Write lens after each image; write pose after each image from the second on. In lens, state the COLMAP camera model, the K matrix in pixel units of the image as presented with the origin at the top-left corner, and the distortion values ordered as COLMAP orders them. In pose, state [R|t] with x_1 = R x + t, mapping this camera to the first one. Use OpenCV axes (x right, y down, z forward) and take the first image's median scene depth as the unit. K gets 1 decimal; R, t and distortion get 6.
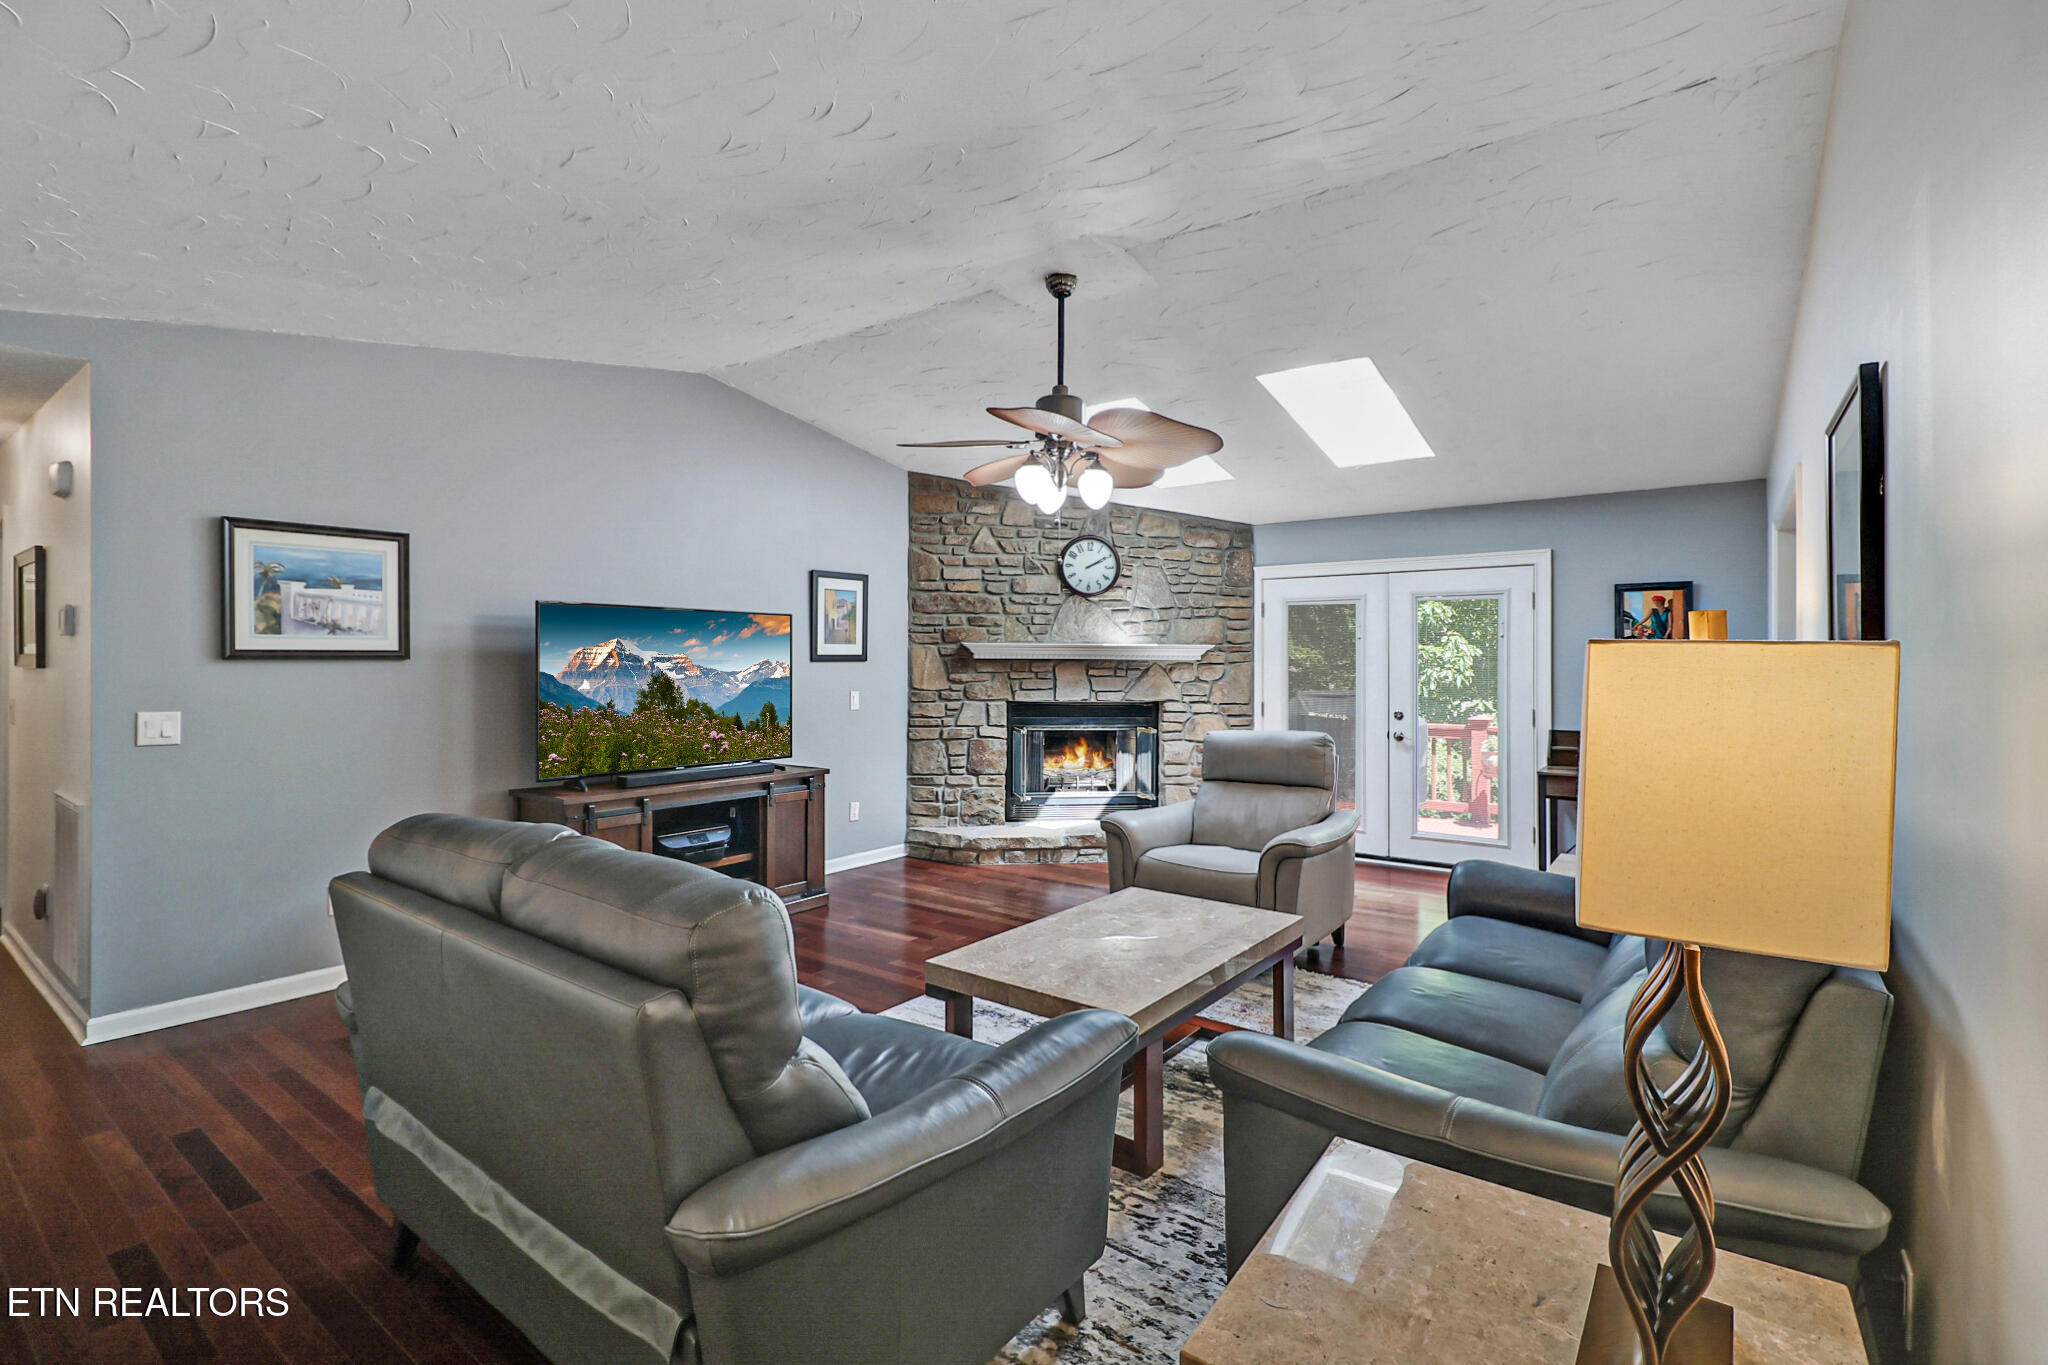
lens RADIAL K [[951.5, 0, 989.7], [0, 951.5, 663.3], [0, 0, 1]] dist [-0.004851, -0.000750]
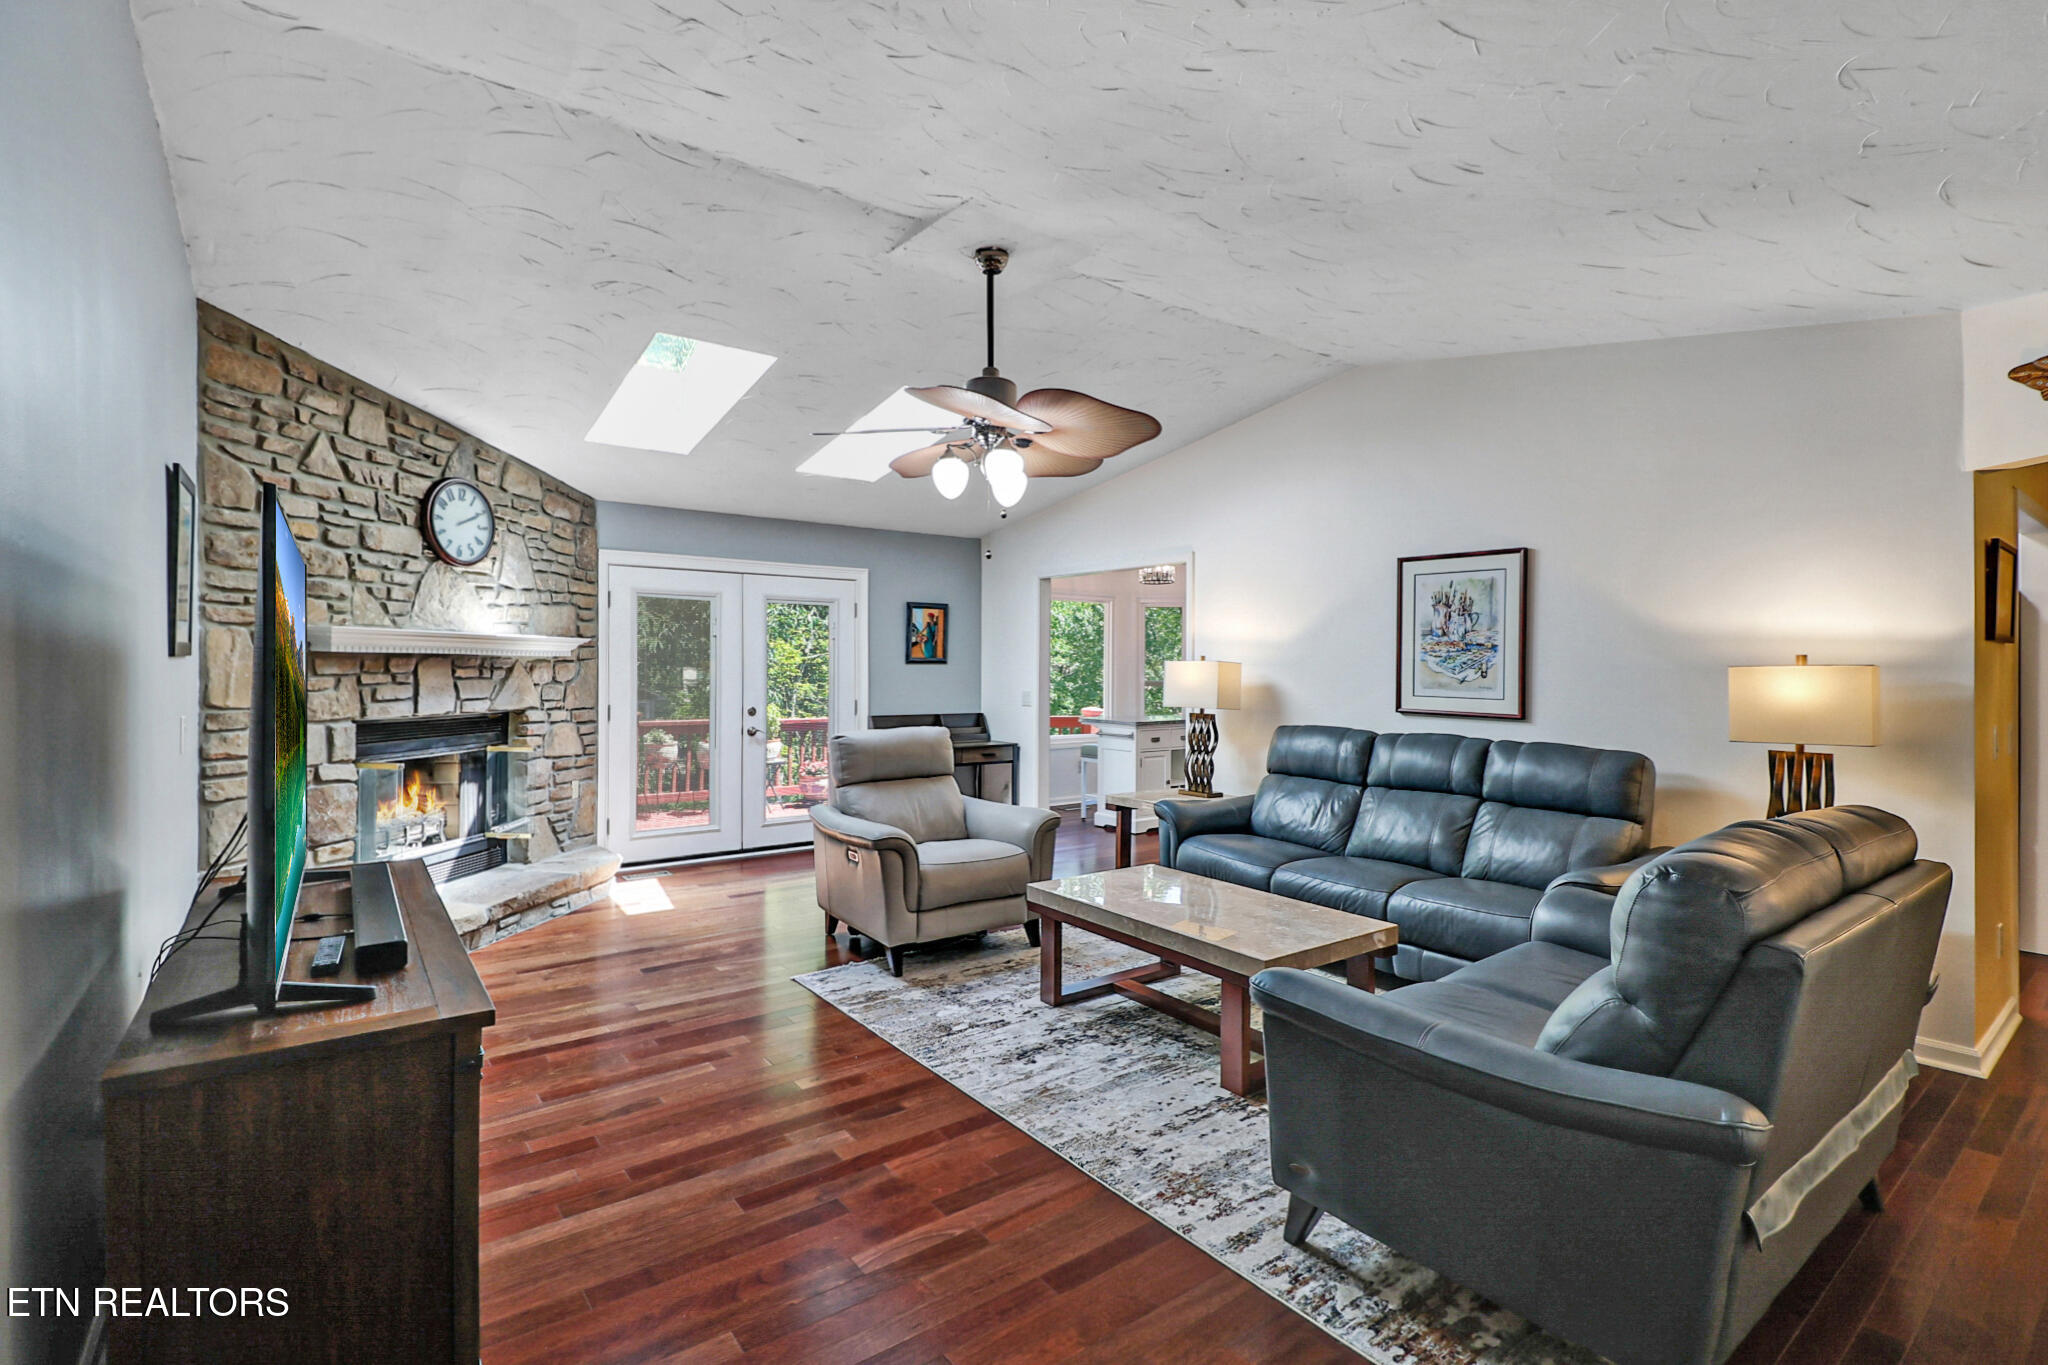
lens RADIAL K [[951.5, 0, 1017.9], [0, 951.5, 670.9], [0, 0, 1]] dist [-0.004851, -0.000750]
pose [[0.266891, -0.008016, 0.963693, -0.464868], [-0.005205, 0.999939, 0.009759, -0.001174], [-0.963713, -0.007621, 0.266833, 0.413623]]
